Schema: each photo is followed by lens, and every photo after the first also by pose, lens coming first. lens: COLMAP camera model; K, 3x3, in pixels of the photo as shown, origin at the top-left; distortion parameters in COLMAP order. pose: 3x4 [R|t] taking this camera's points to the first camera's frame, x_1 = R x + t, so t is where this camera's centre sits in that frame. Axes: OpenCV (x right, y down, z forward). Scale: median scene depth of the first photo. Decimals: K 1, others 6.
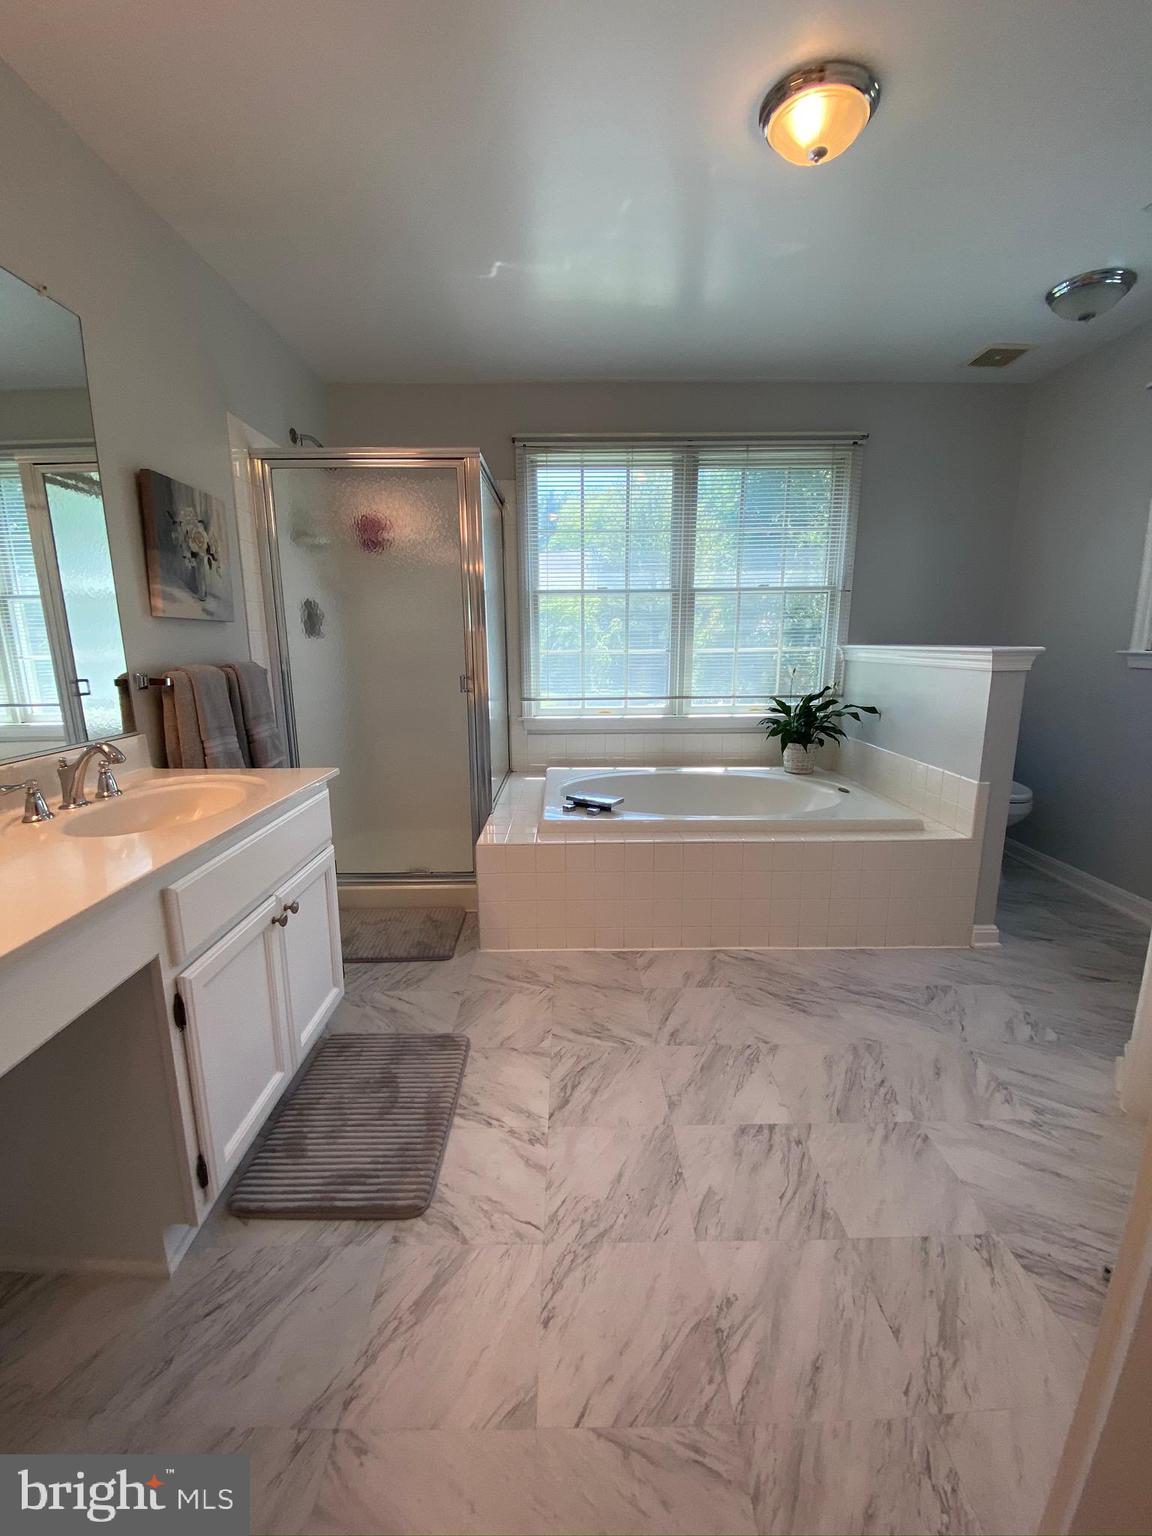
lens RADIAL K [[629.8, 0, 572.4], [0, 629.8, 764.6], [0, 0, 1]] dist [0.008367, -0.015940]
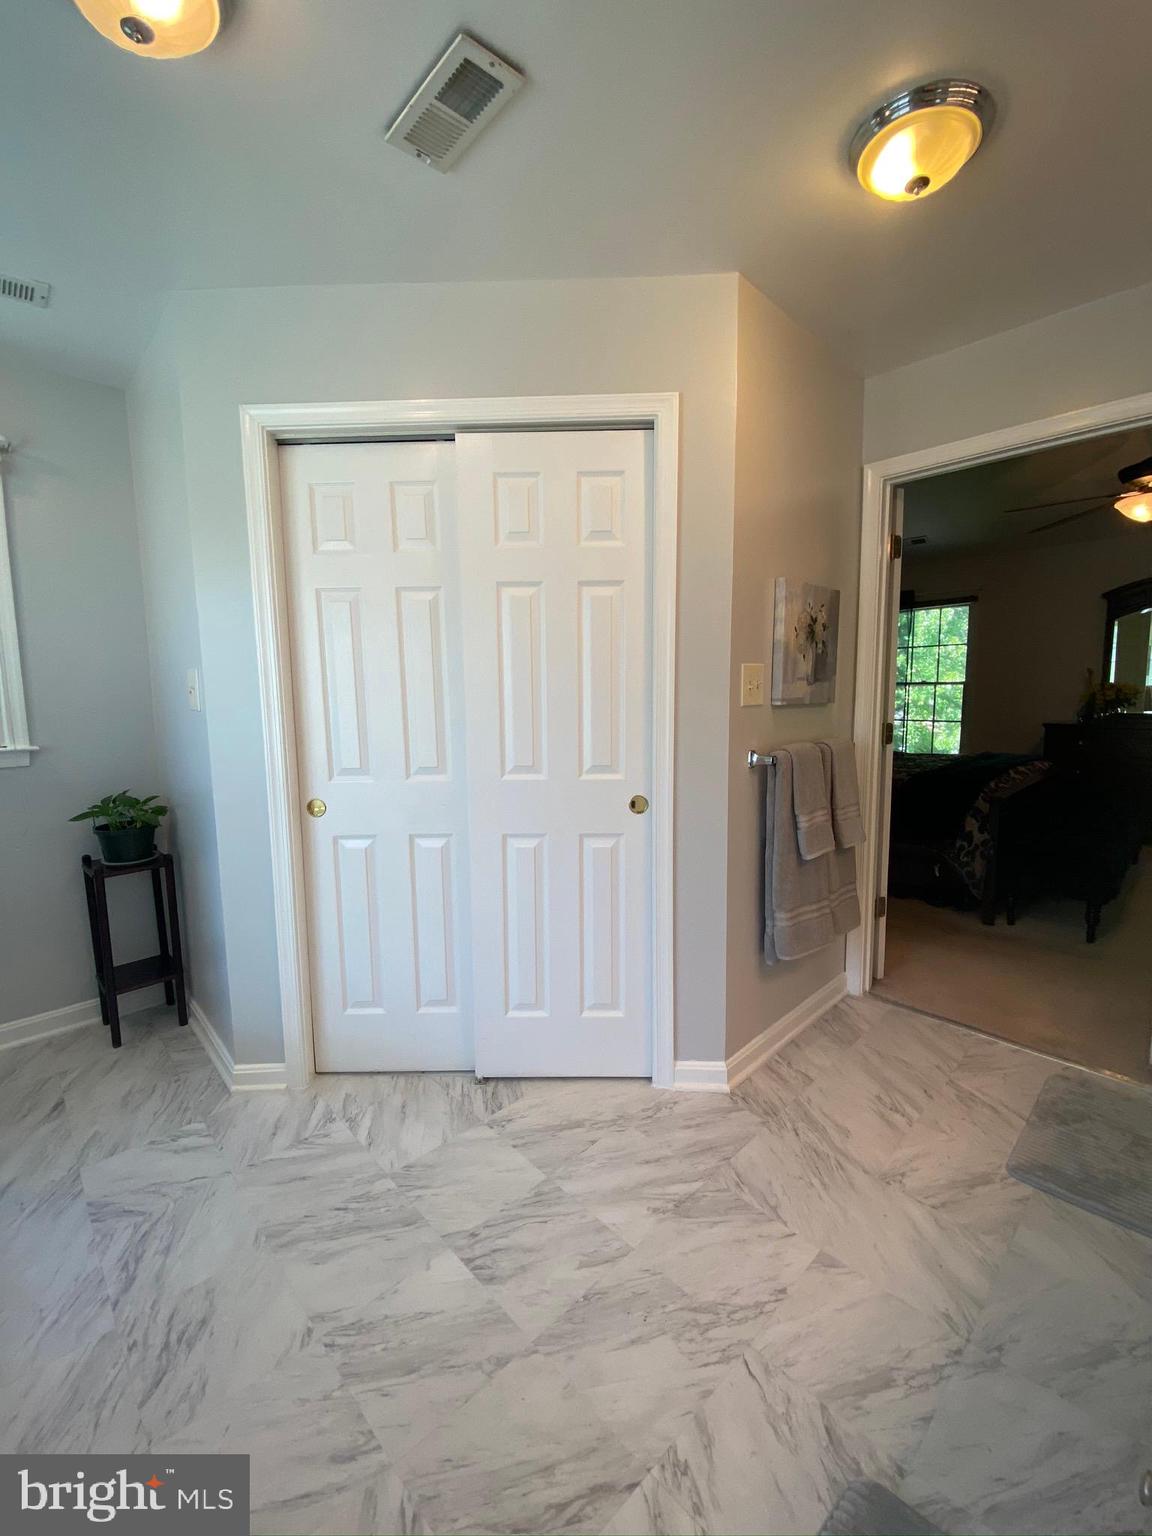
lens RADIAL K [[629.8, 0, 572.4], [0, 629.8, 764.6], [0, 0, 1]] dist [0.008367, -0.015940]
pose [[-0.682754, -0.072281, 0.727064, -0.486235], [0.161984, 0.955357, 0.247090, -0.390256], [-0.712466, 0.286475, -0.640566, 1.500251]]
